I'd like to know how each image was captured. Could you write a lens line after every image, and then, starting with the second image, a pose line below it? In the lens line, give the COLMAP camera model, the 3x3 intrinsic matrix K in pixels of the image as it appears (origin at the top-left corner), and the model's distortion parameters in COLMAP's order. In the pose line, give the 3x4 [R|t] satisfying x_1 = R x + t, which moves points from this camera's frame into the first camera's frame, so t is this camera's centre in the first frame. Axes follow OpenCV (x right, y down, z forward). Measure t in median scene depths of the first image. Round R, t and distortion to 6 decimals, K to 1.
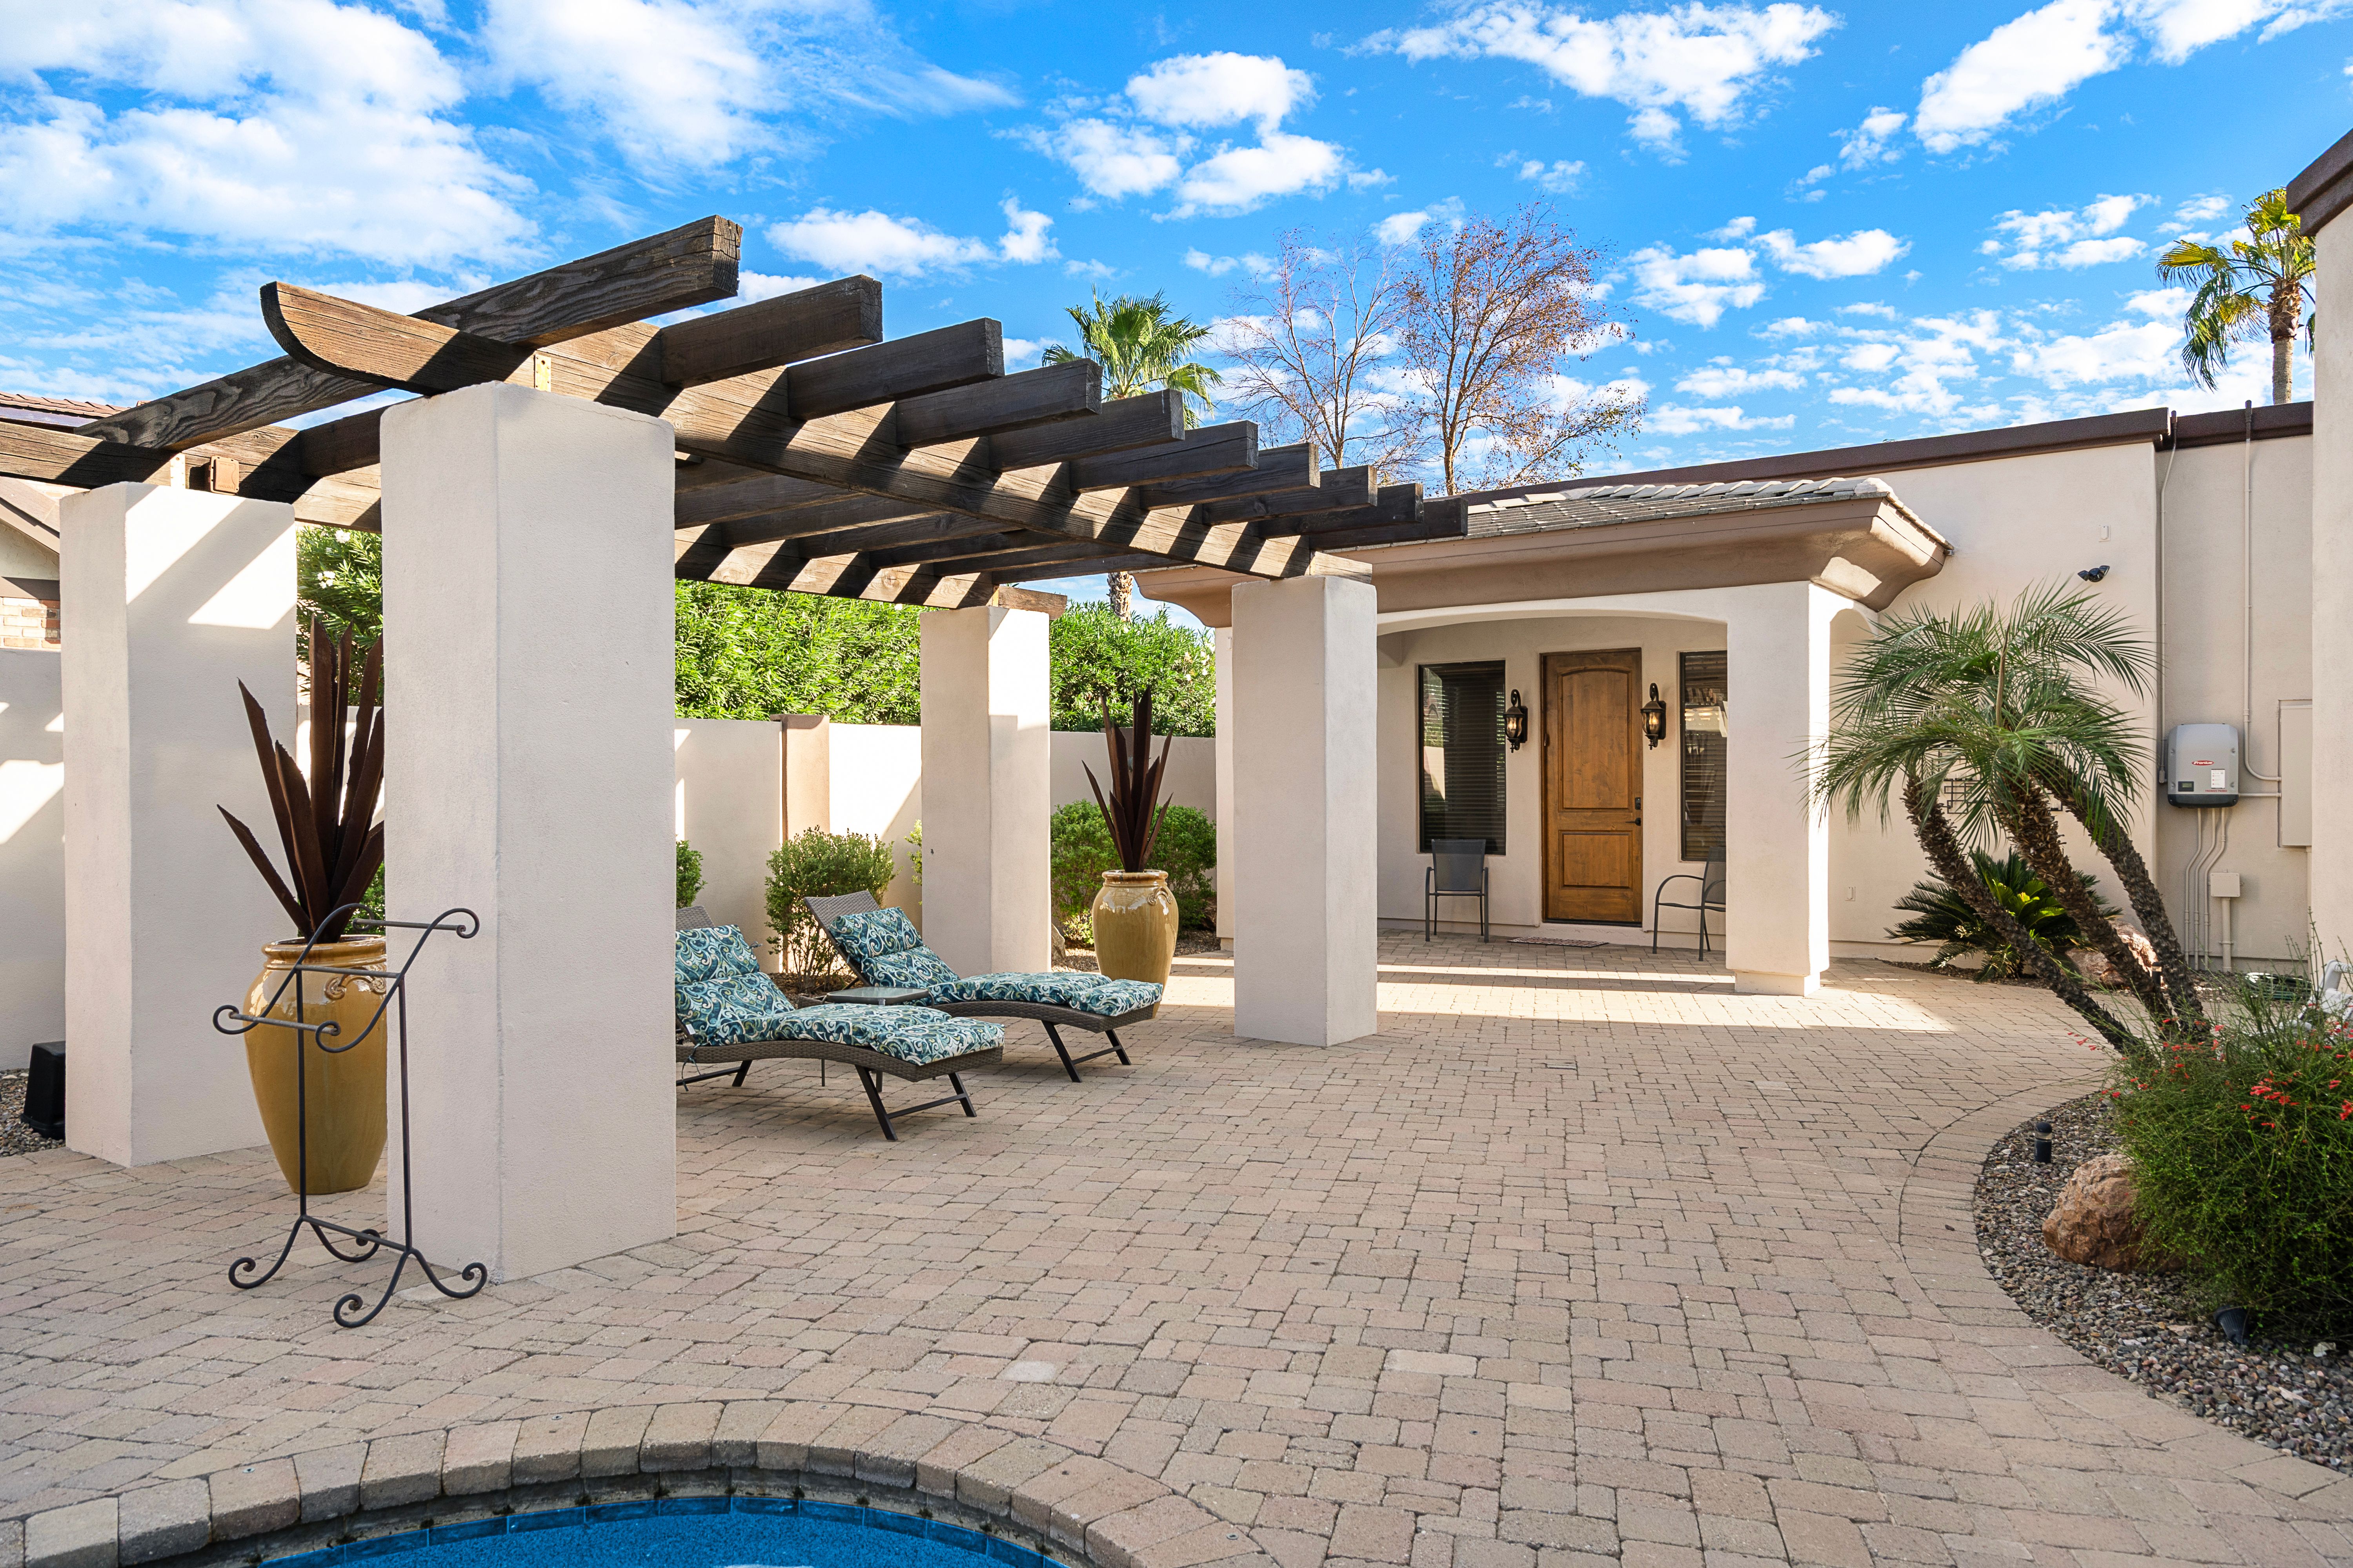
lens RADIAL K [[1547.6, 0, 1176.5], [0, 1547.6, 784.1], [0, 0, 1]] dist [-0.001724, -0.000012]
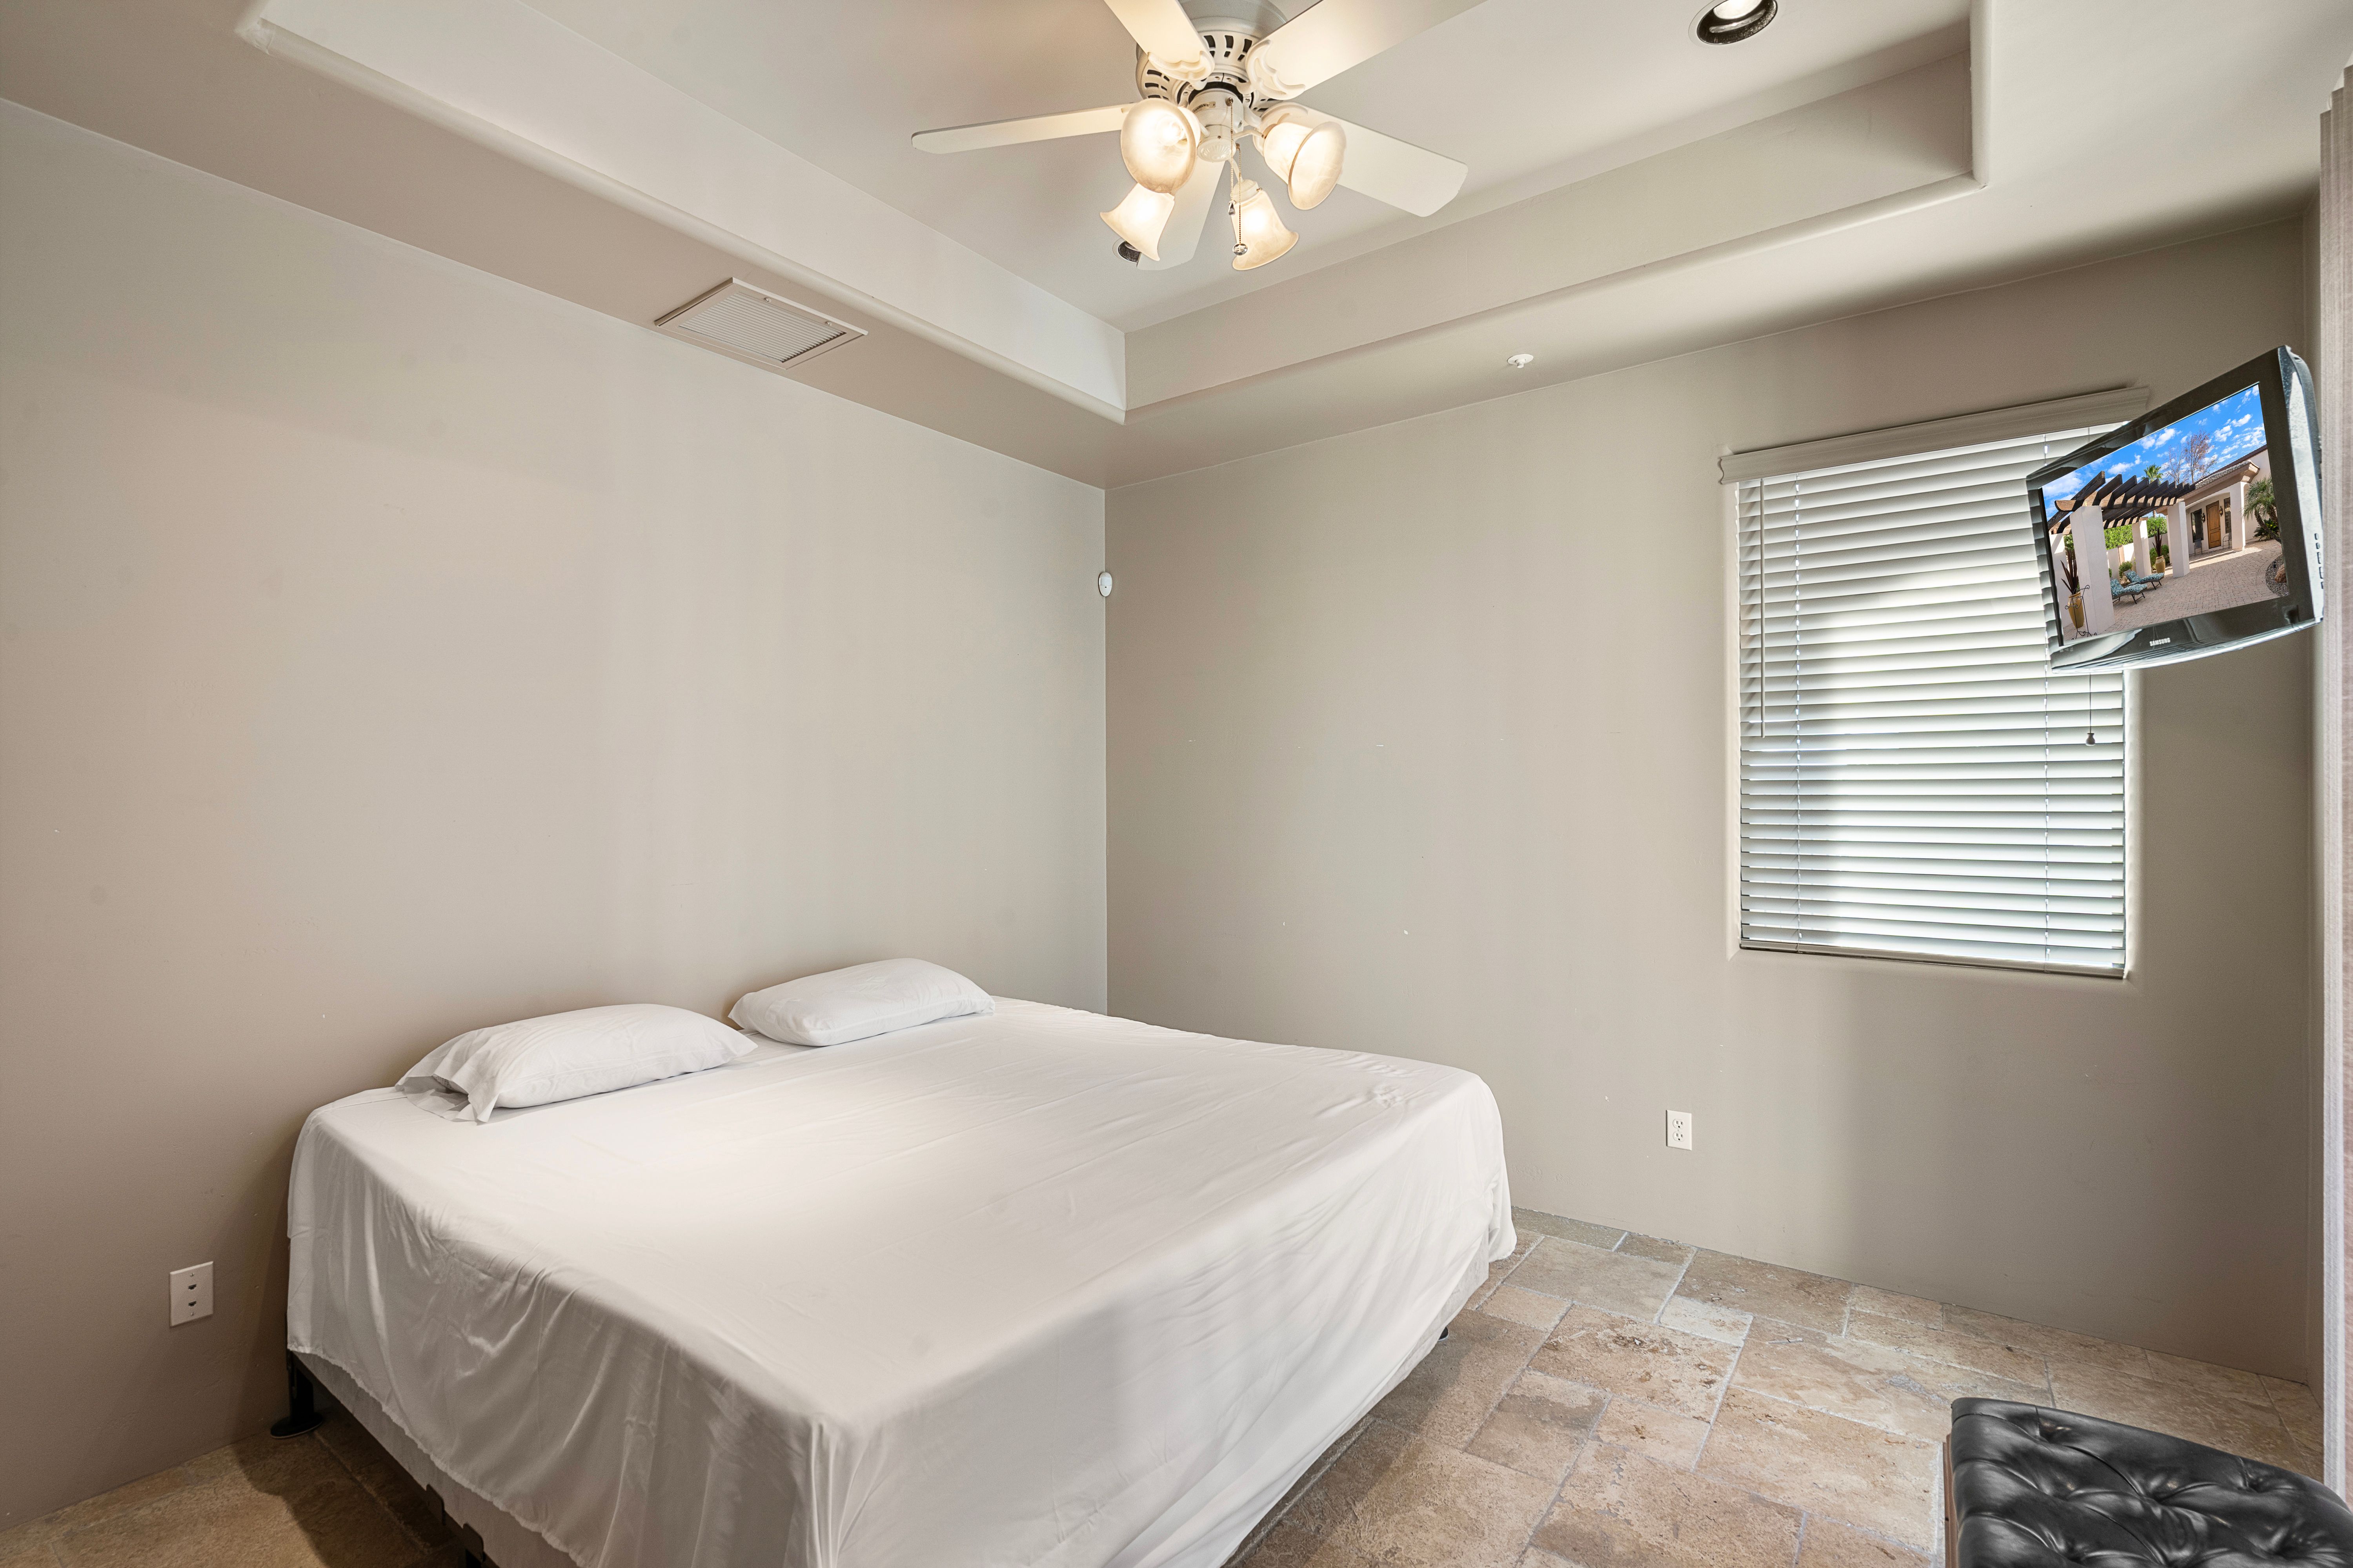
lens RADIAL K [[1075.1, 0, 1174.6], [0, 1075.1, 787.4], [0, 0, 1]] dist [0.000796, 0.000075]
pose [[-0.082190, -0.037514, -0.995910, 4.774641], [0.192834, 0.979809, -0.052822, 0.447299], [0.977783, -0.196387, -0.073297, -2.908352]]
